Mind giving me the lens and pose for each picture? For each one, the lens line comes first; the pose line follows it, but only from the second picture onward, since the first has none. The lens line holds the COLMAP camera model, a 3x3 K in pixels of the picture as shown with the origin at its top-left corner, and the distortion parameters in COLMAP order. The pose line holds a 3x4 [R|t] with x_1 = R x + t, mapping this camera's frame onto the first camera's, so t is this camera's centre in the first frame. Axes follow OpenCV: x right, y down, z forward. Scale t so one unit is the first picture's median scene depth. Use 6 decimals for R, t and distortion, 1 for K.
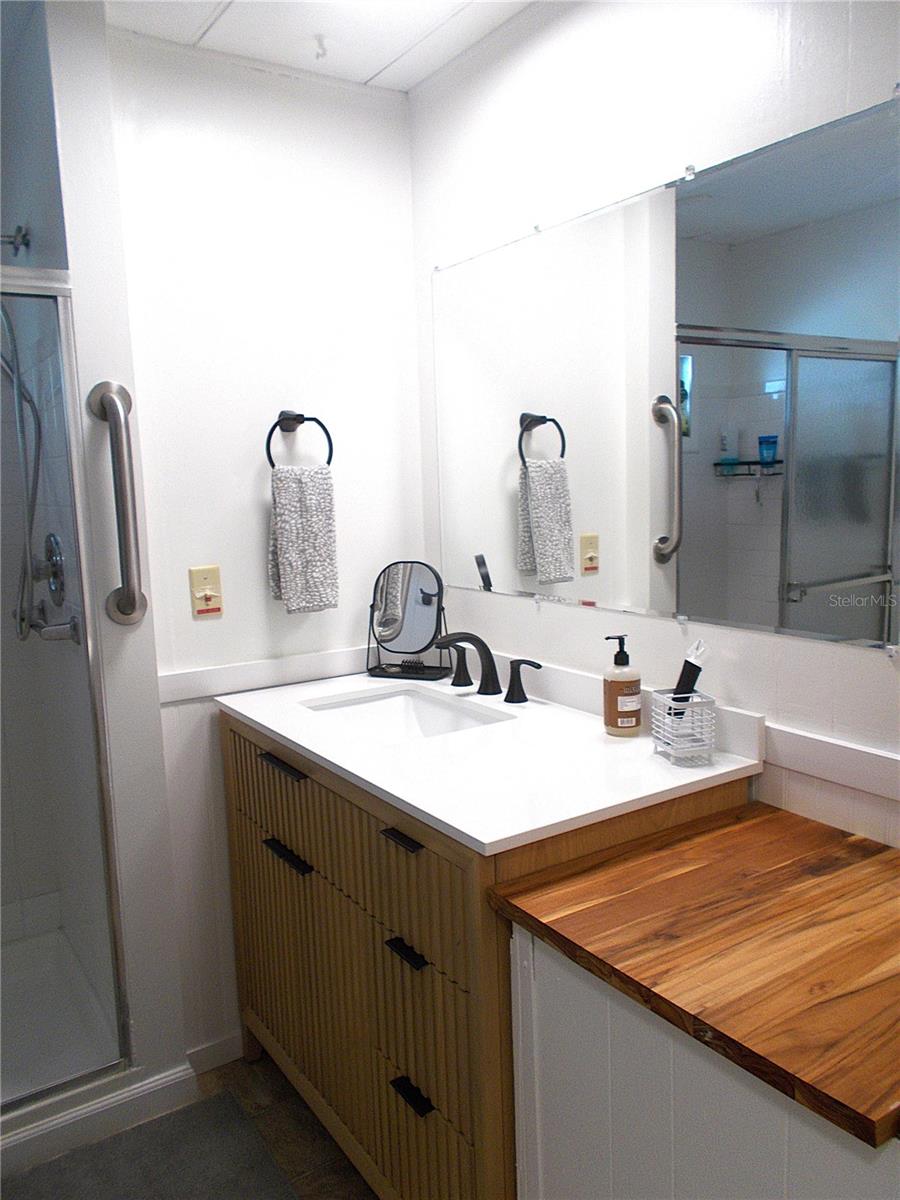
lens RADIAL K [[918.4, 0, 449.1], [0, 918.4, 600.0], [0, 0, 1]] dist [-0.006530, 0.017480]
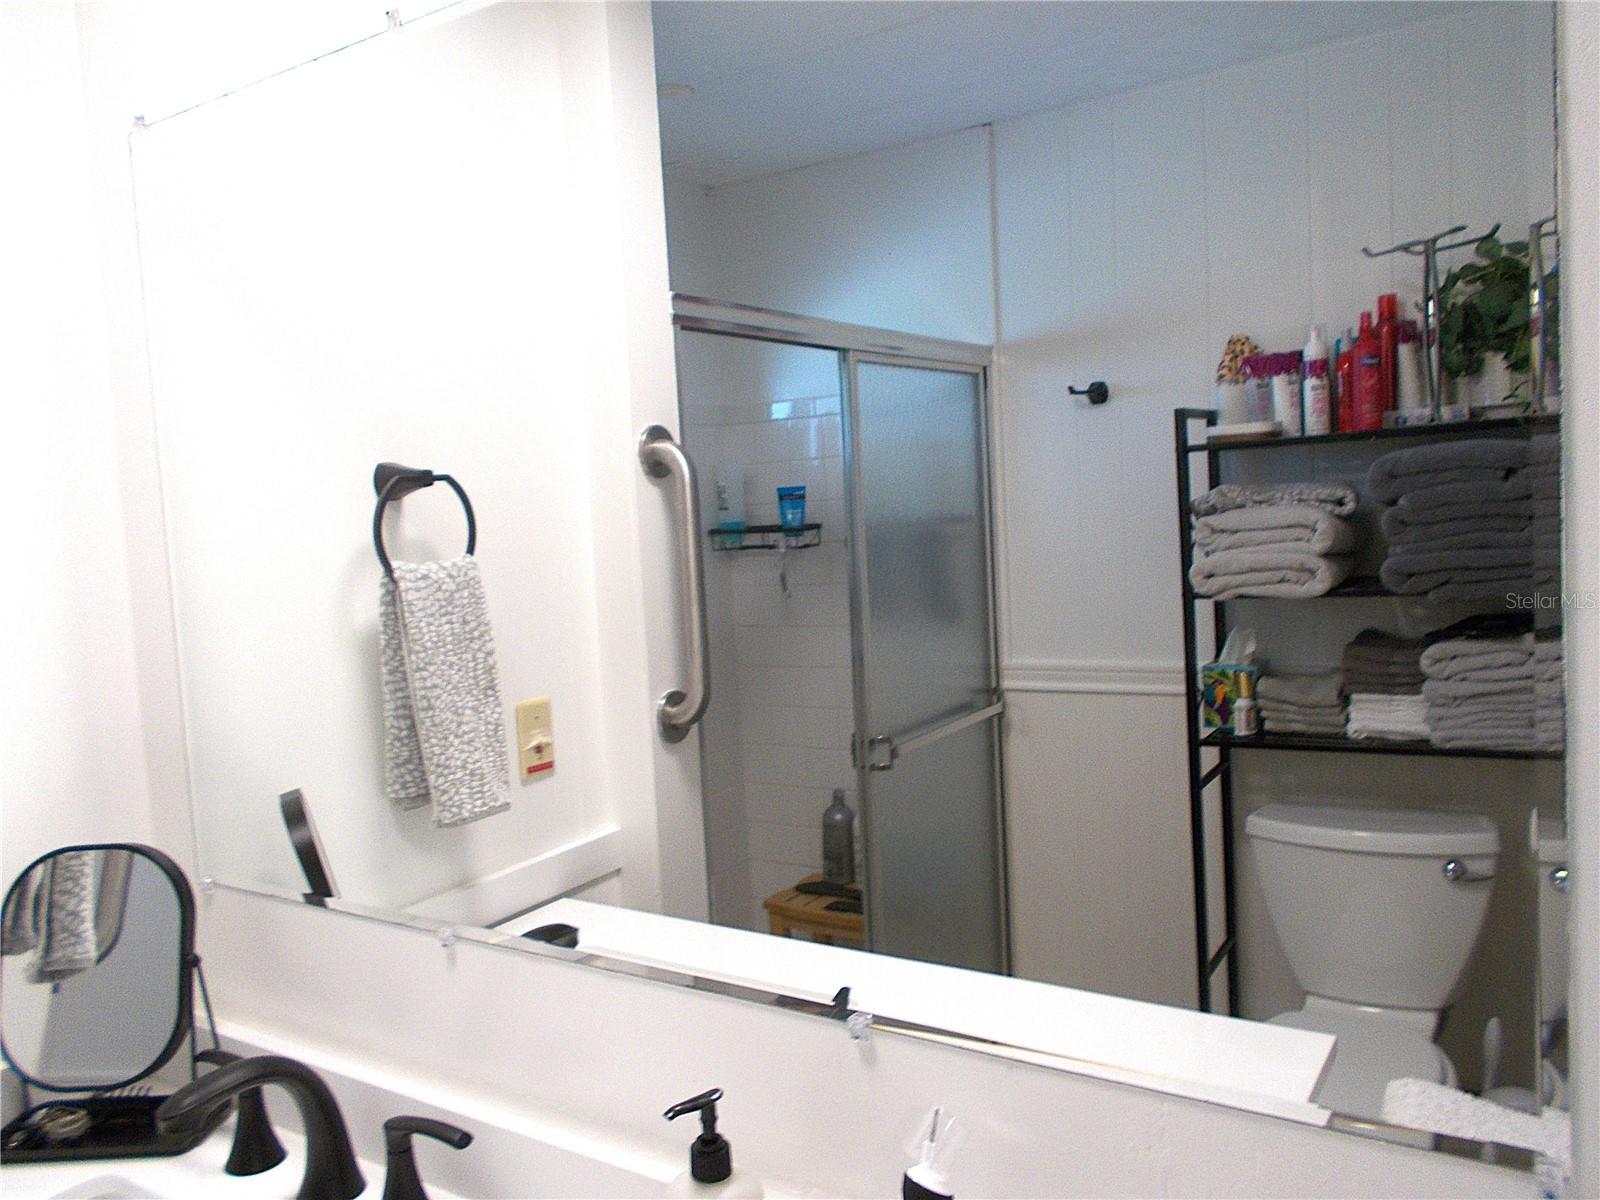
lens RADIAL K [[1224.6, 0, 795.6], [0, 1224.6, 597.0], [0, 0, 1]] dist [-0.006530, 0.017480]
pose [[0.918283, -0.047863, 0.393020, 0.025523], [0.074886, 0.995745, -0.053705, -0.082420], [-0.388777, 0.078748, 0.917960, 0.335644]]
